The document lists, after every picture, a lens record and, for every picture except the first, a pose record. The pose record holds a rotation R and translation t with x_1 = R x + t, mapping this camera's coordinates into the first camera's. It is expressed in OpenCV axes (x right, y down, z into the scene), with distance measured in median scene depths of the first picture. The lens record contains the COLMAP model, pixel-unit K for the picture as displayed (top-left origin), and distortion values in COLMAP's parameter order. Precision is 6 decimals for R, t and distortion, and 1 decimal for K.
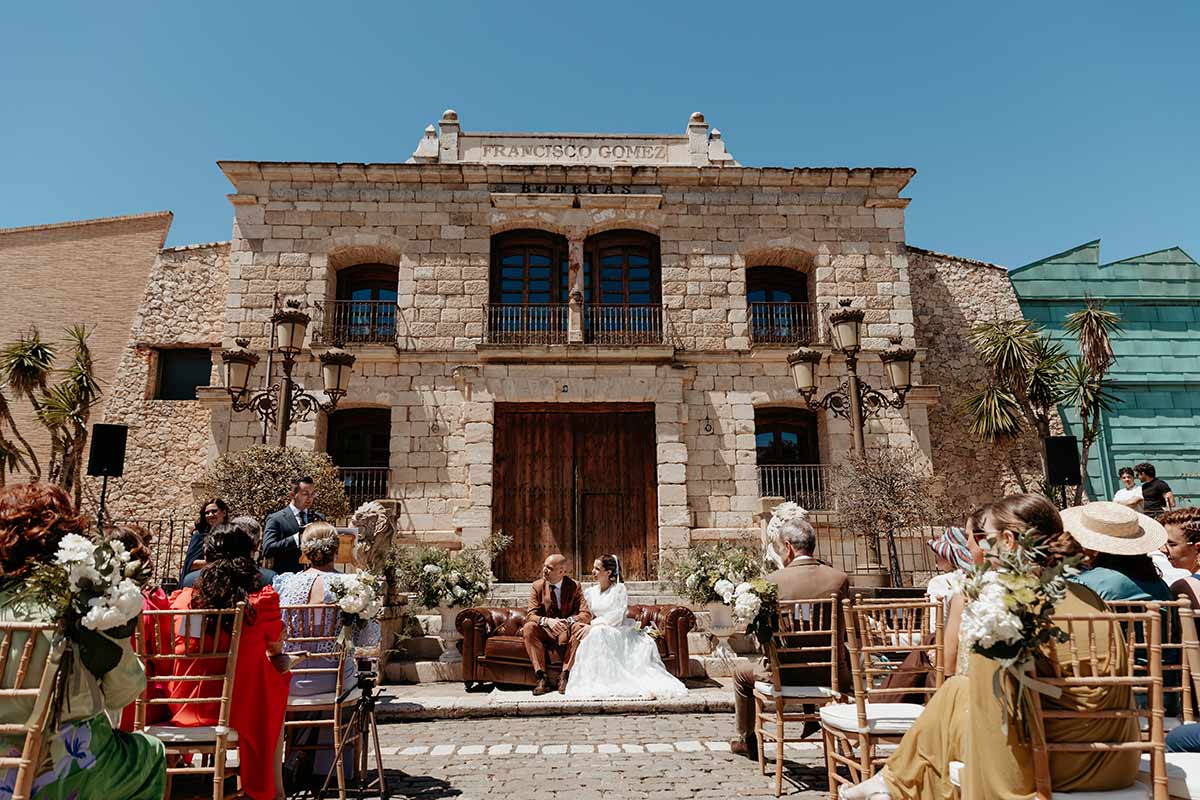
lens RADIAL K [[800.7, 0, 600.4], [0, 800.7, 399.4], [0, 0, 1]] dist [0.015674, -0.000634]
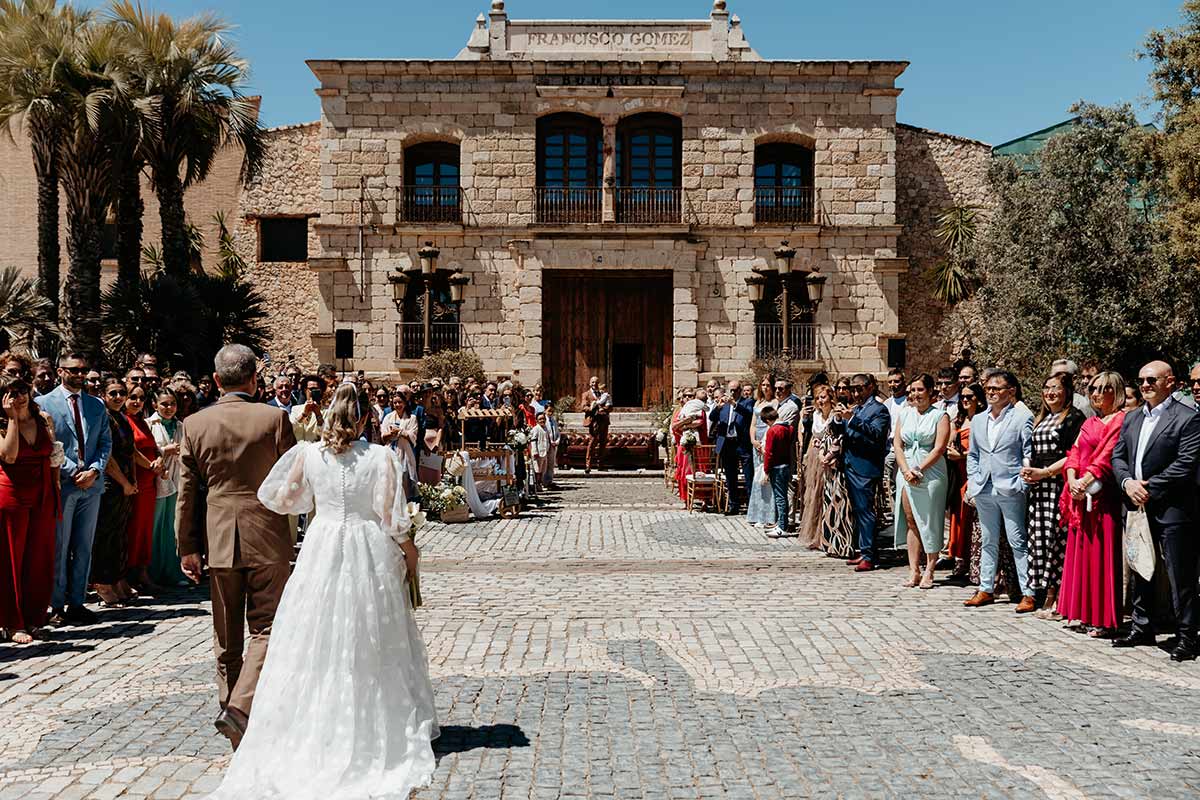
lens RADIAL K [[800.7, 0, 603.1], [0, 800.7, 399.3], [0, 0, 1]] dist [0.015674, -0.000634]
pose [[0.999302, 0.012534, -0.035193, 0.006607], [-0.004723, 0.976865, 0.213805, -0.061553], [0.037059, -0.213490, 0.976242, -0.228470]]
